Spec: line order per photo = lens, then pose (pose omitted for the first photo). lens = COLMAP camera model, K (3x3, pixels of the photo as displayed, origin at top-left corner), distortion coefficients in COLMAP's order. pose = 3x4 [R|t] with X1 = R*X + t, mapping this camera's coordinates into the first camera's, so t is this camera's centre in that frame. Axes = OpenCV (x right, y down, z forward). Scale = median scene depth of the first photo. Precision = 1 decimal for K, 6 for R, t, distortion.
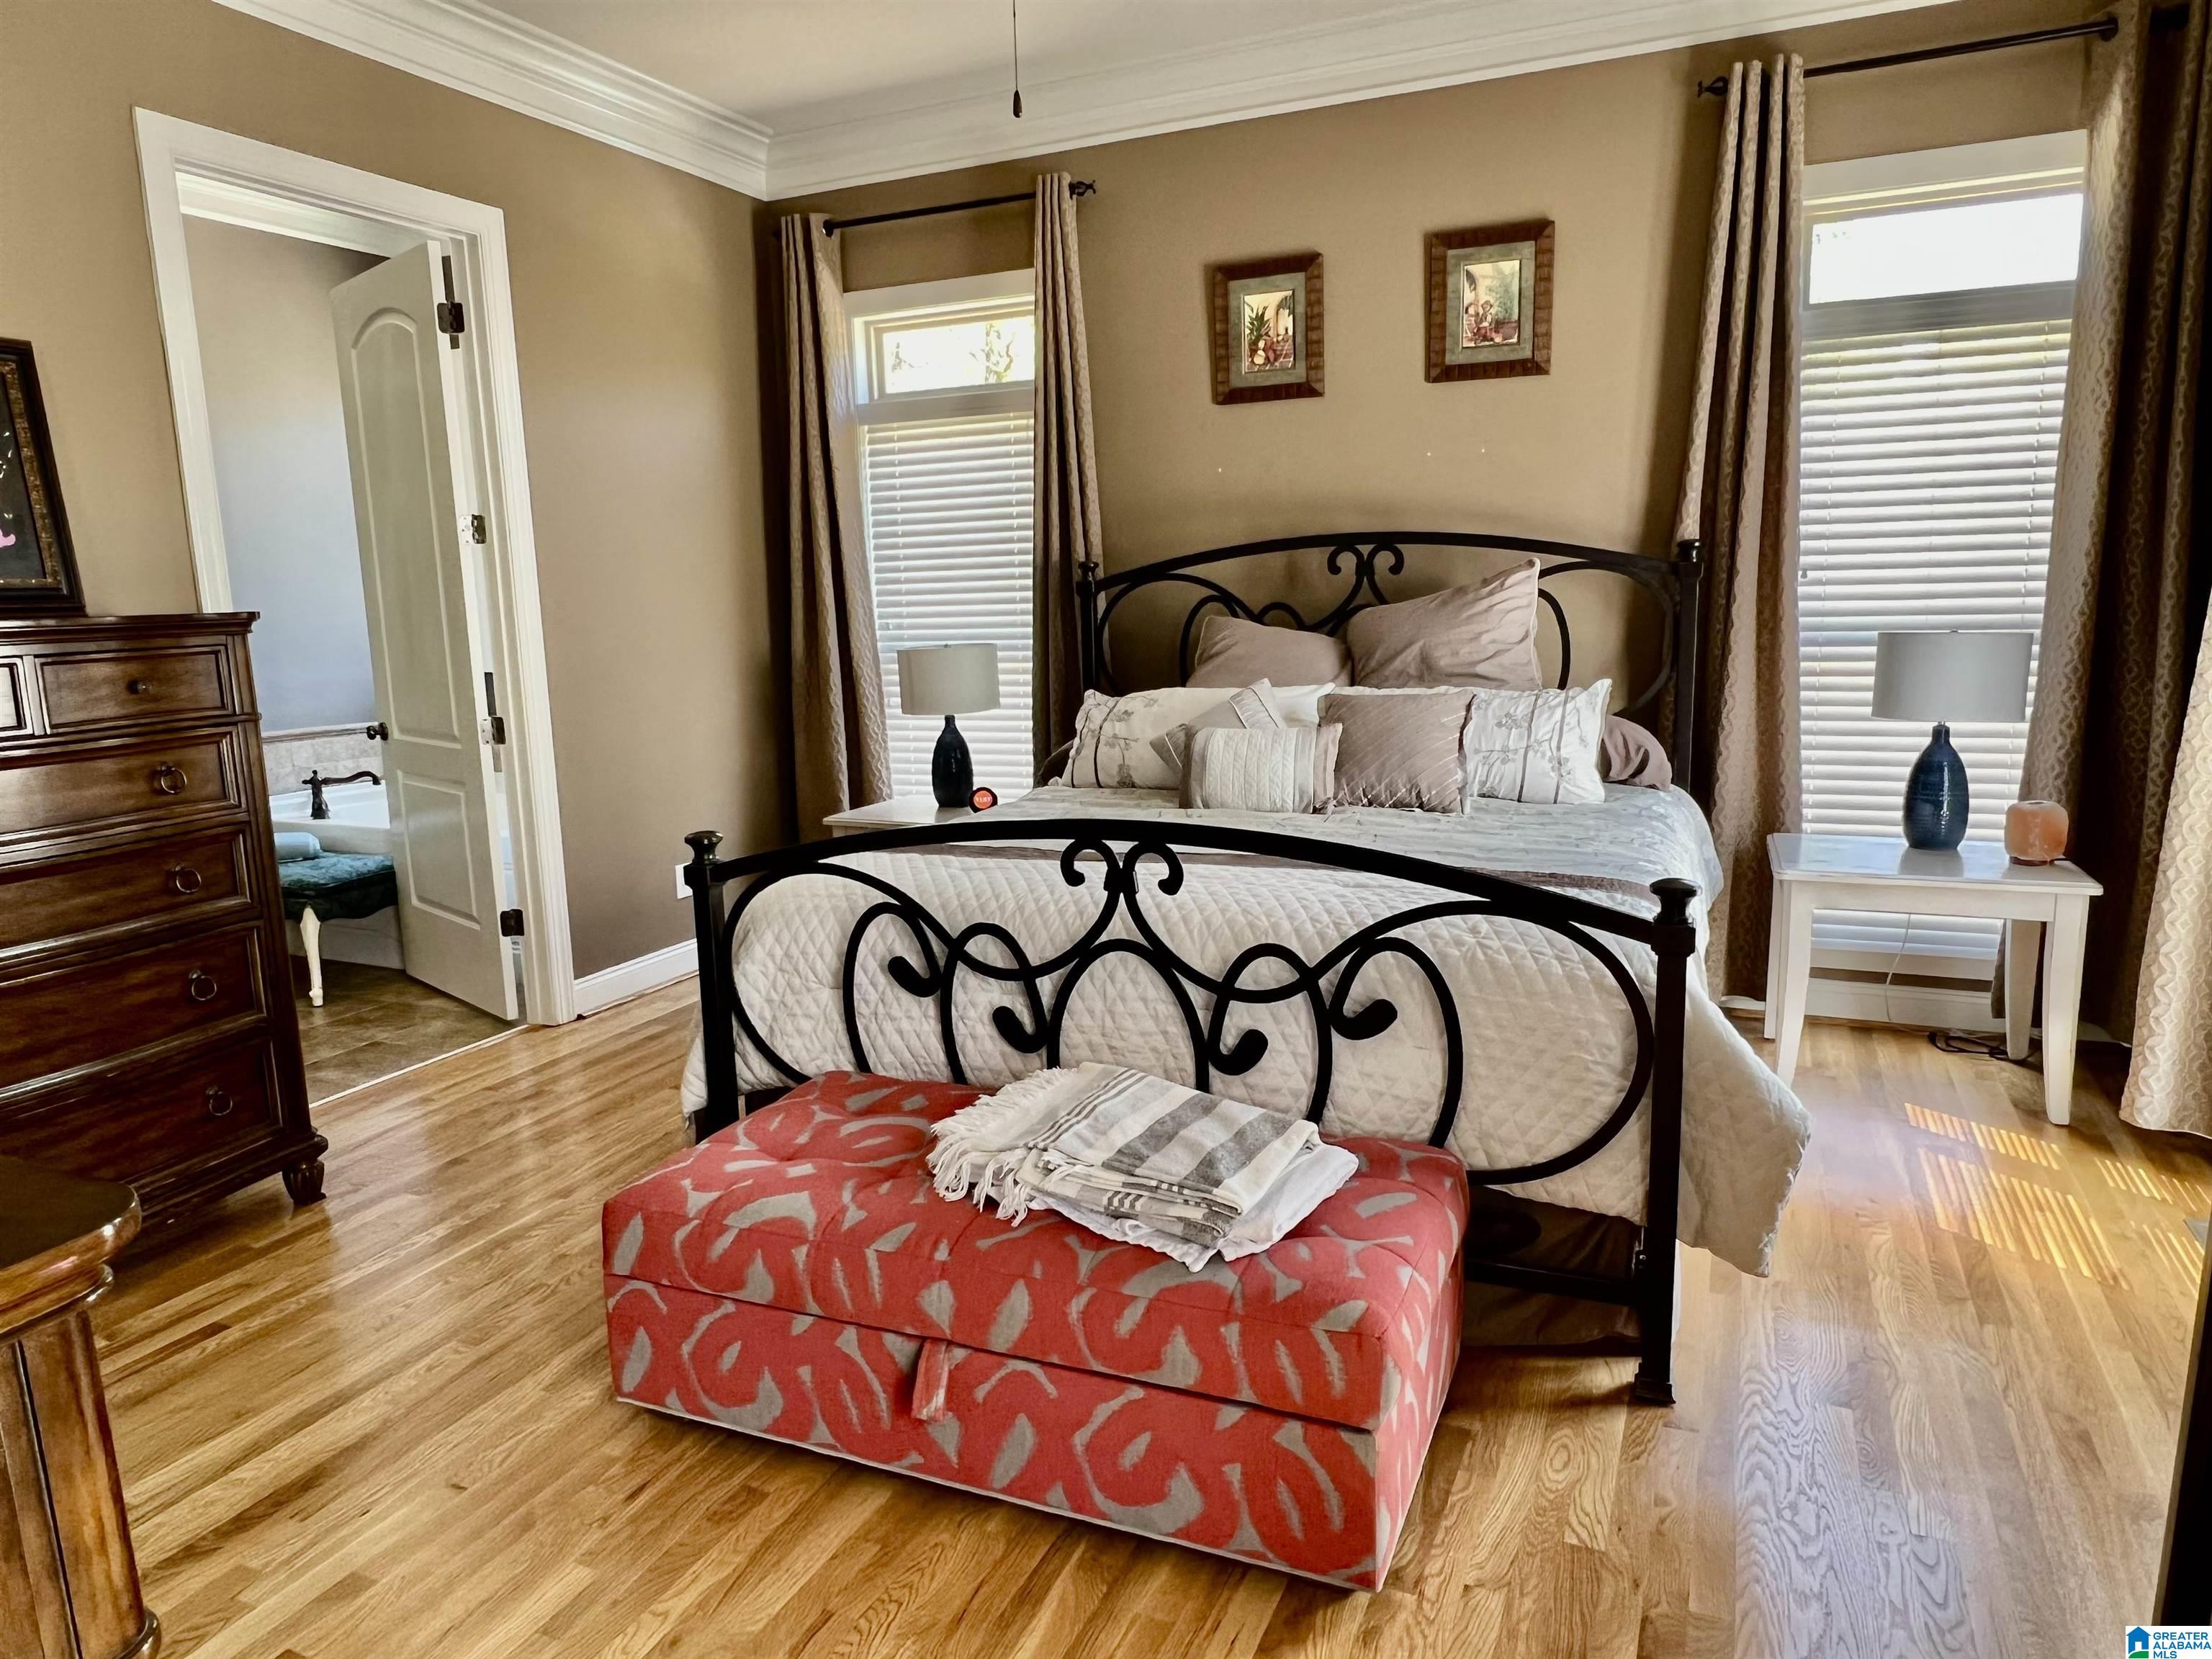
lens RADIAL K [[1421.7, 0, 1093.7], [0, 1421.7, 831.6], [0, 0, 1]] dist [-0.007300, 0.002256]
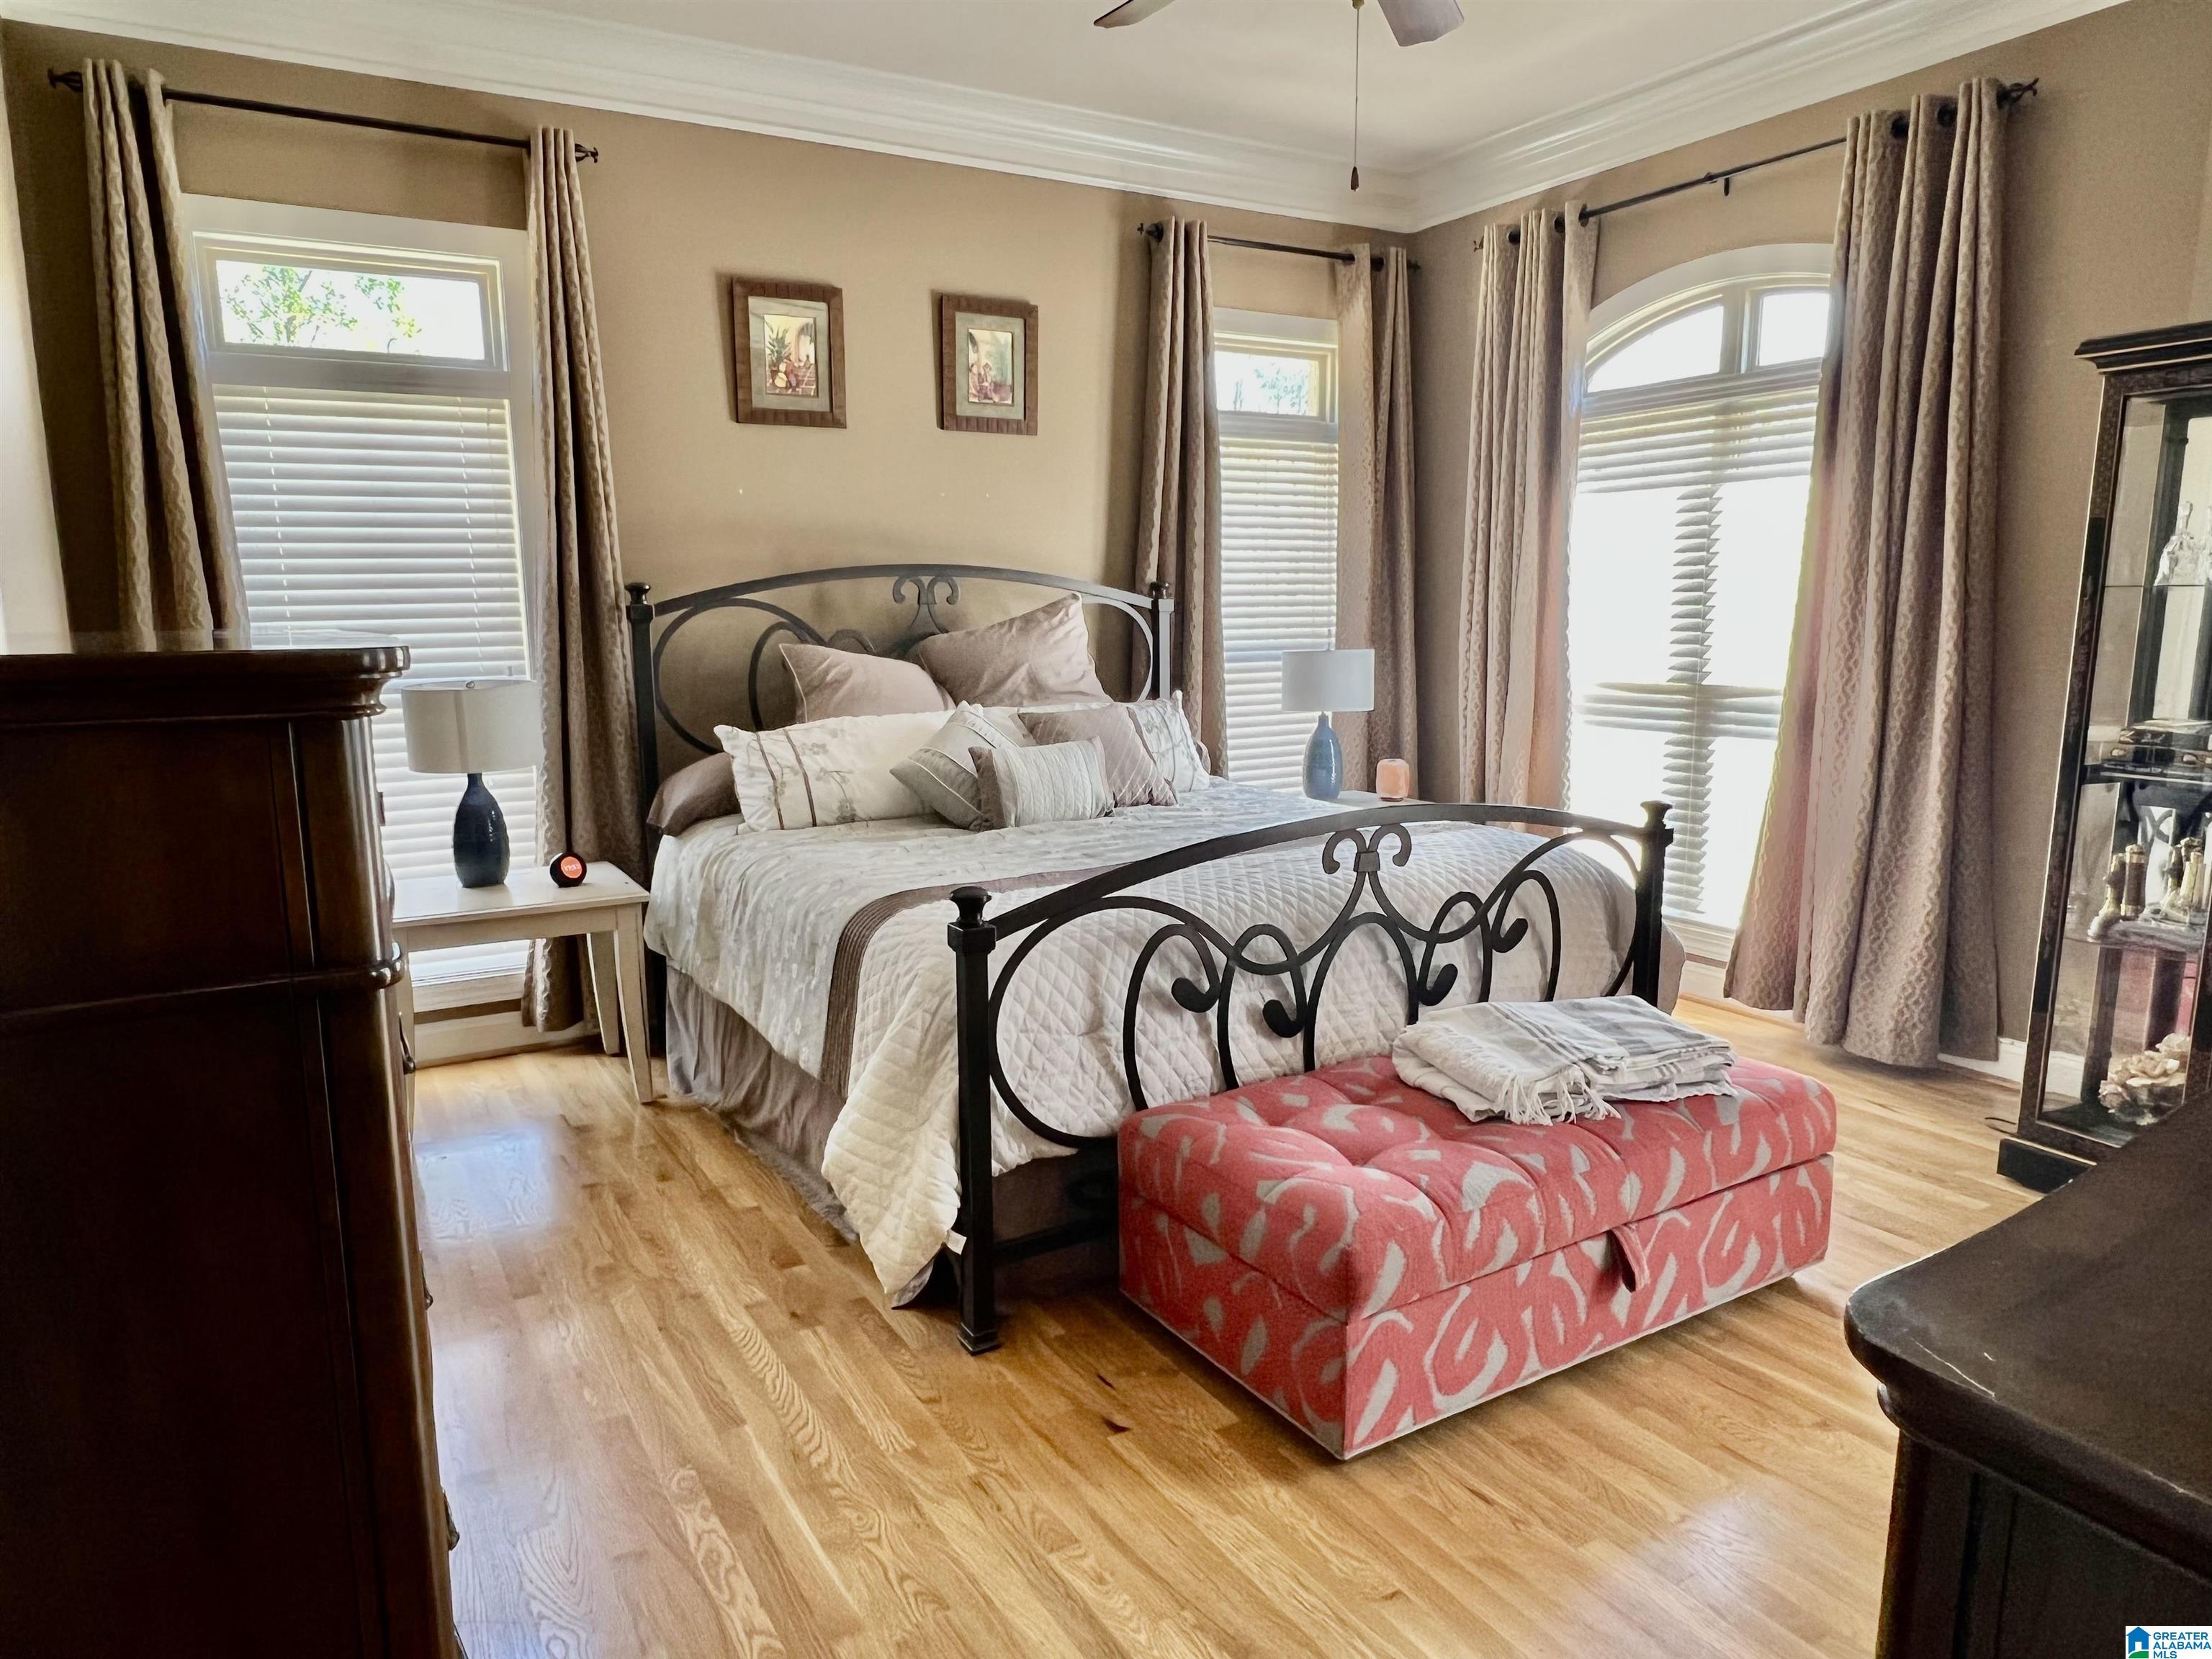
lens RADIAL K [[1421.7, 0, 1087.4], [0, 1421.7, 838.1], [0, 0, 1]] dist [-0.007300, 0.002256]
pose [[0.581895, -0.113174, 0.805351, -0.707095], [0.131687, 0.990314, 0.044017, -0.044533], [-0.802532, 0.080441, 0.591162, 0.336500]]
